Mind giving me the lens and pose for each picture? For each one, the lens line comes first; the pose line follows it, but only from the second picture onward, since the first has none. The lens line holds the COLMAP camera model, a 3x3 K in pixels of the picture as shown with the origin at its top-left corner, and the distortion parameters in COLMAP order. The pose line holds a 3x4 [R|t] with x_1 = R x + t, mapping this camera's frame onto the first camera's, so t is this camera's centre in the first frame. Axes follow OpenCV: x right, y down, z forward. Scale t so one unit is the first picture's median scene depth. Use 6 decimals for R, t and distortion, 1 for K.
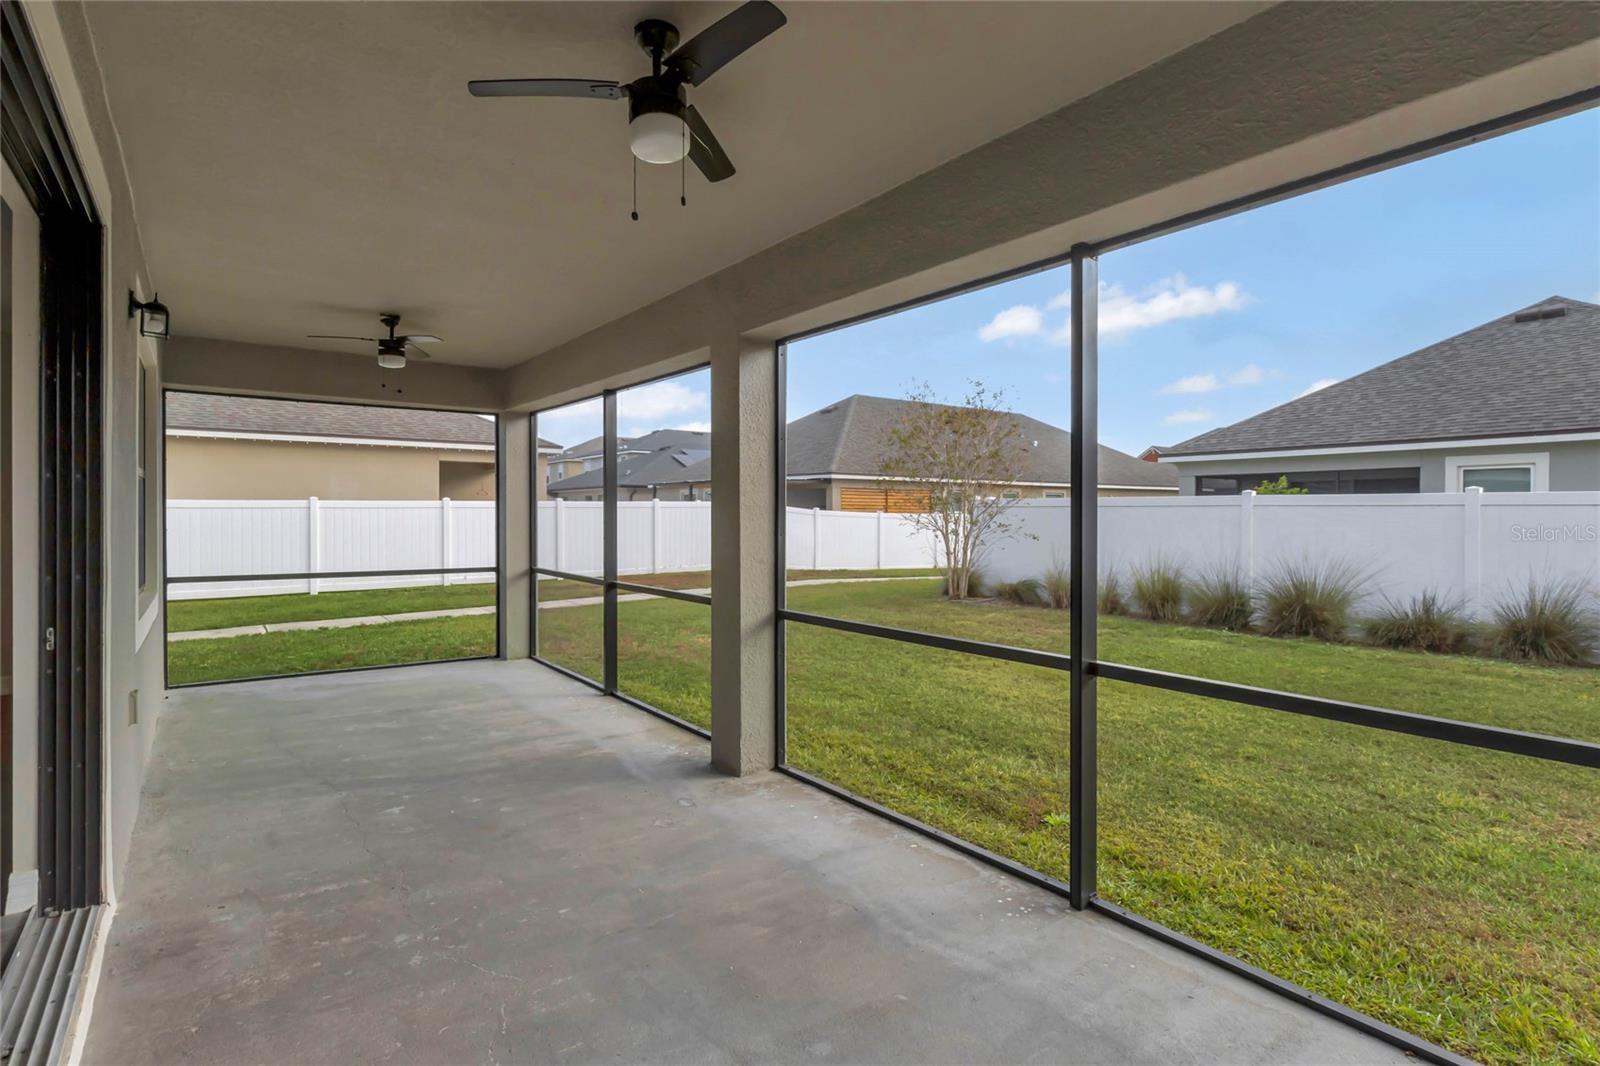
lens RADIAL K [[793.2, 0, 777.0], [0, 793.2, 513.8], [0, 0, 1]] dist [-0.001586, -0.004547]
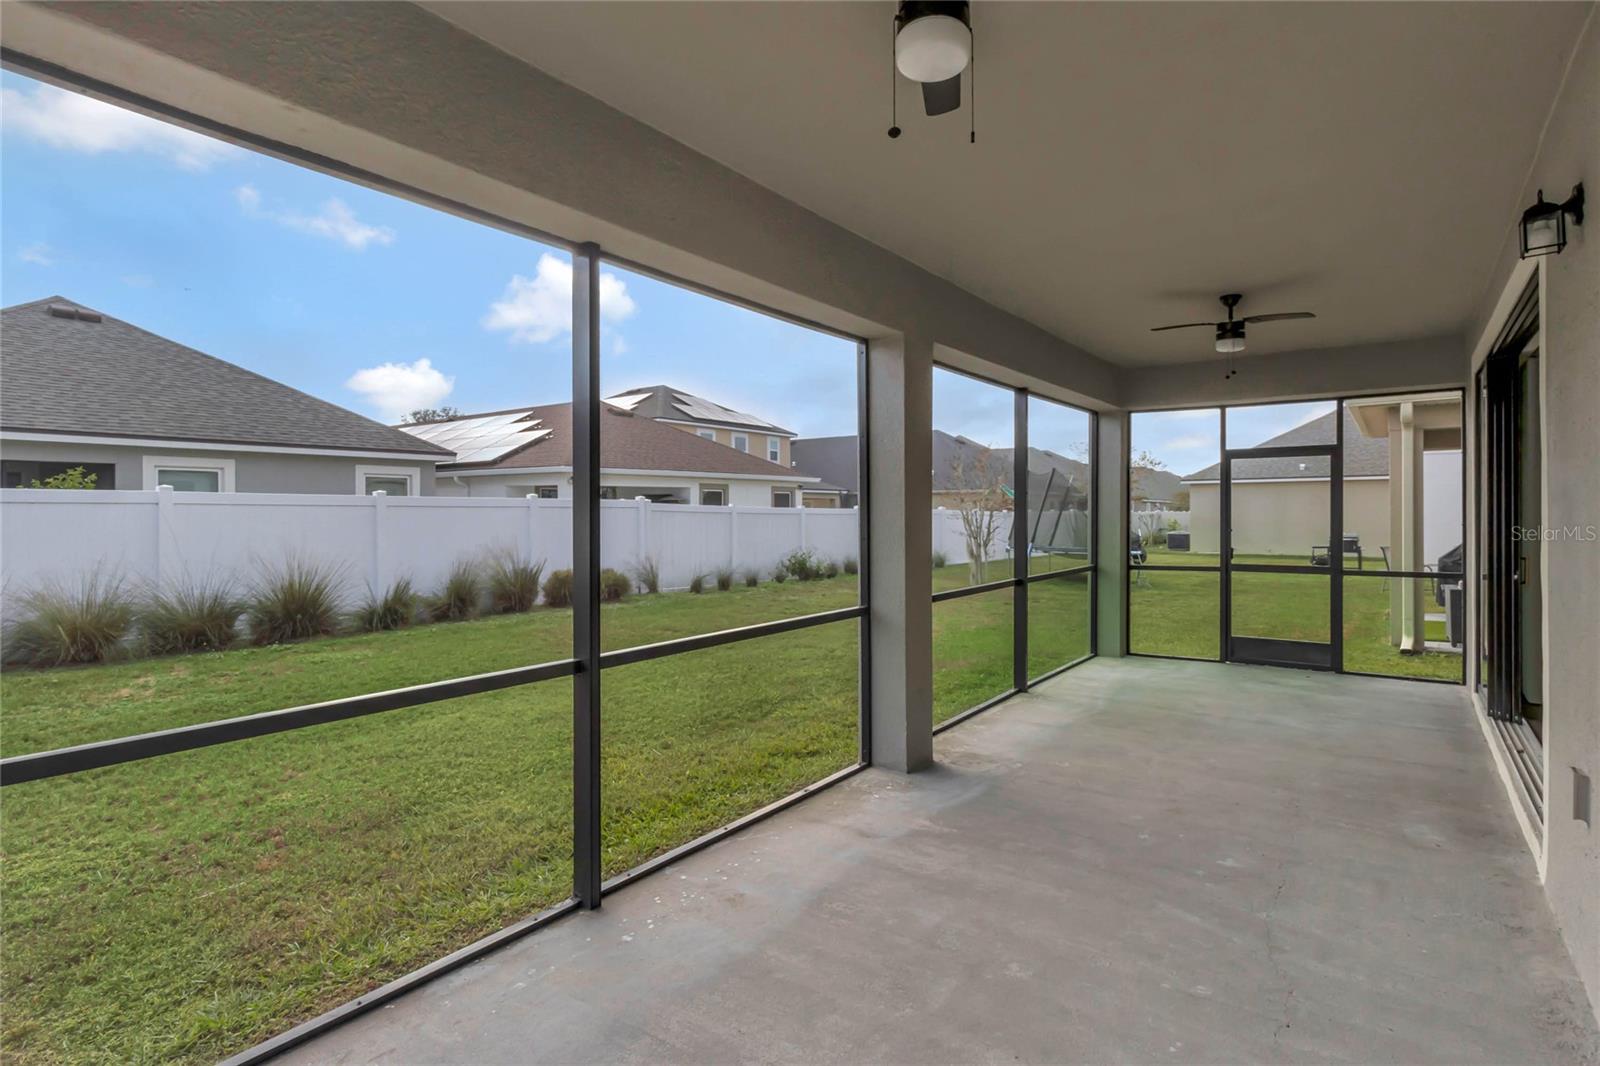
lens RADIAL K [[793.2, 0, 796.8], [0, 793.2, 521.2], [0, 0, 1]] dist [-0.001586, -0.004547]
pose [[-0.297541, -0.007799, 0.954677, -0.894714], [-0.005115, 0.999965, 0.006575, 0.001500], [-0.954695, -0.002926, -0.297570, 1.317503]]
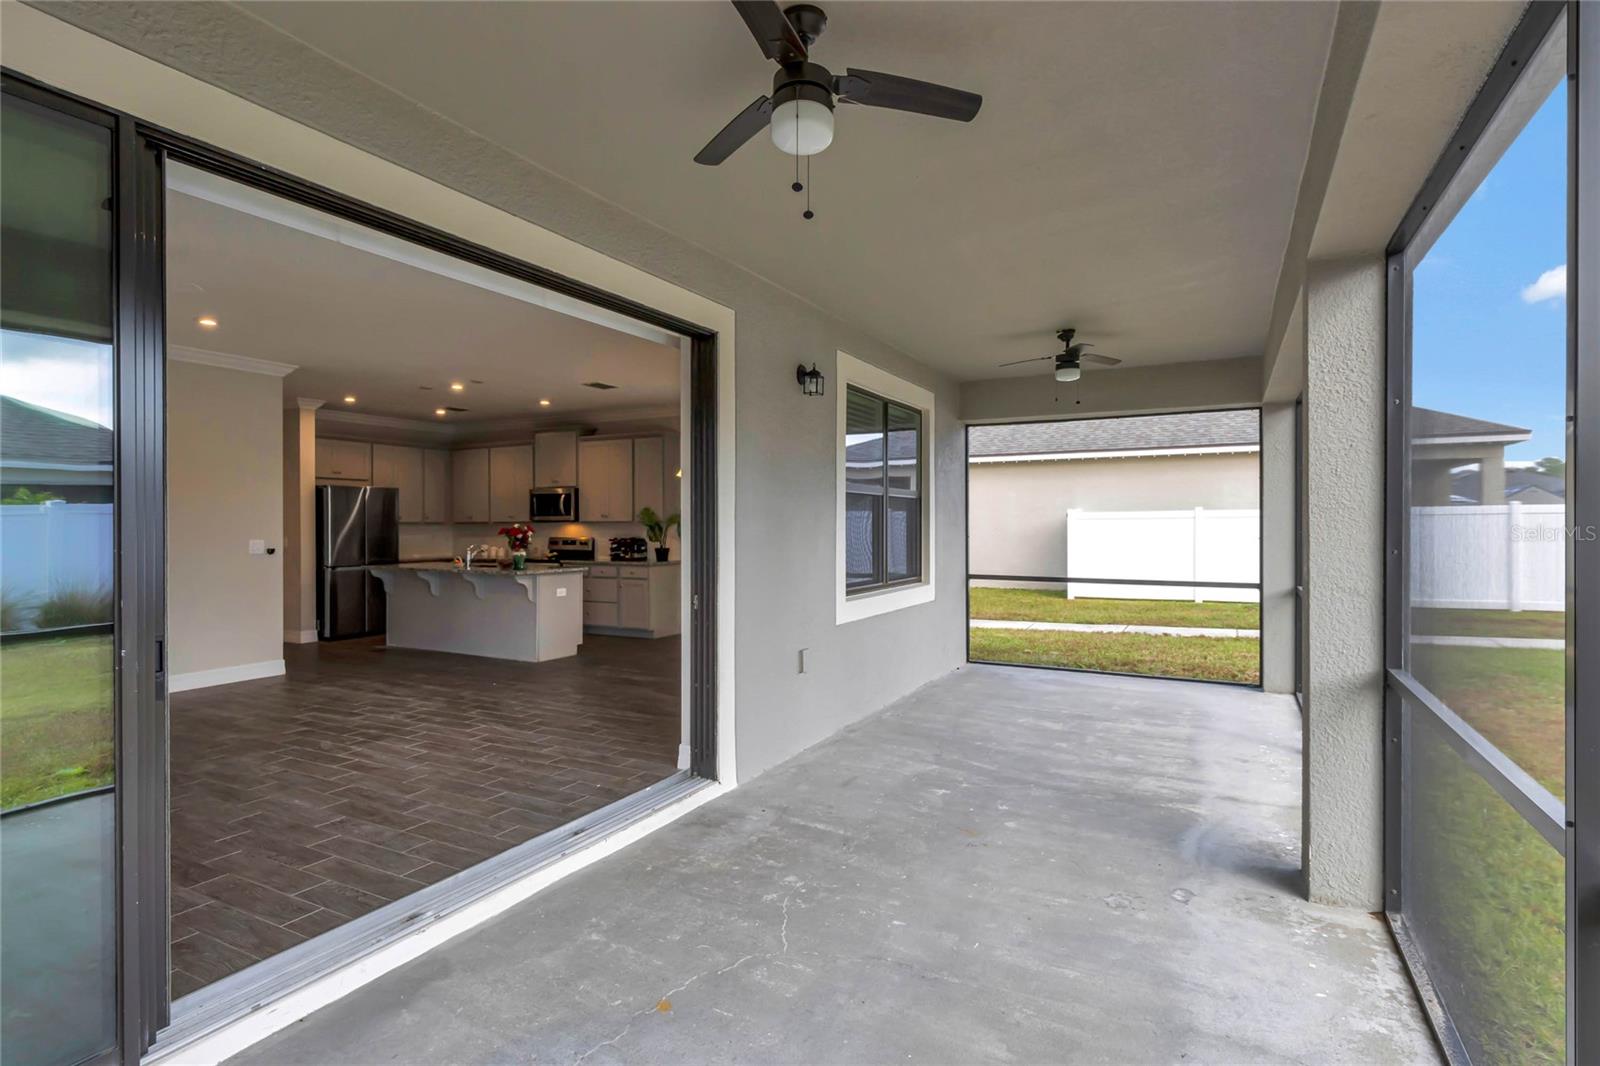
lens RADIAL K [[793.2, 0, 810.1], [0, 793.2, 548.8], [0, 0, 1]] dist [-0.001586, -0.004547]
pose [[0.451532, 0.024181, -0.891927, 0.320853], [0.003315, 0.999580, 0.028777, 0.002226], [0.892249, -0.015950, 0.451262, 0.266333]]
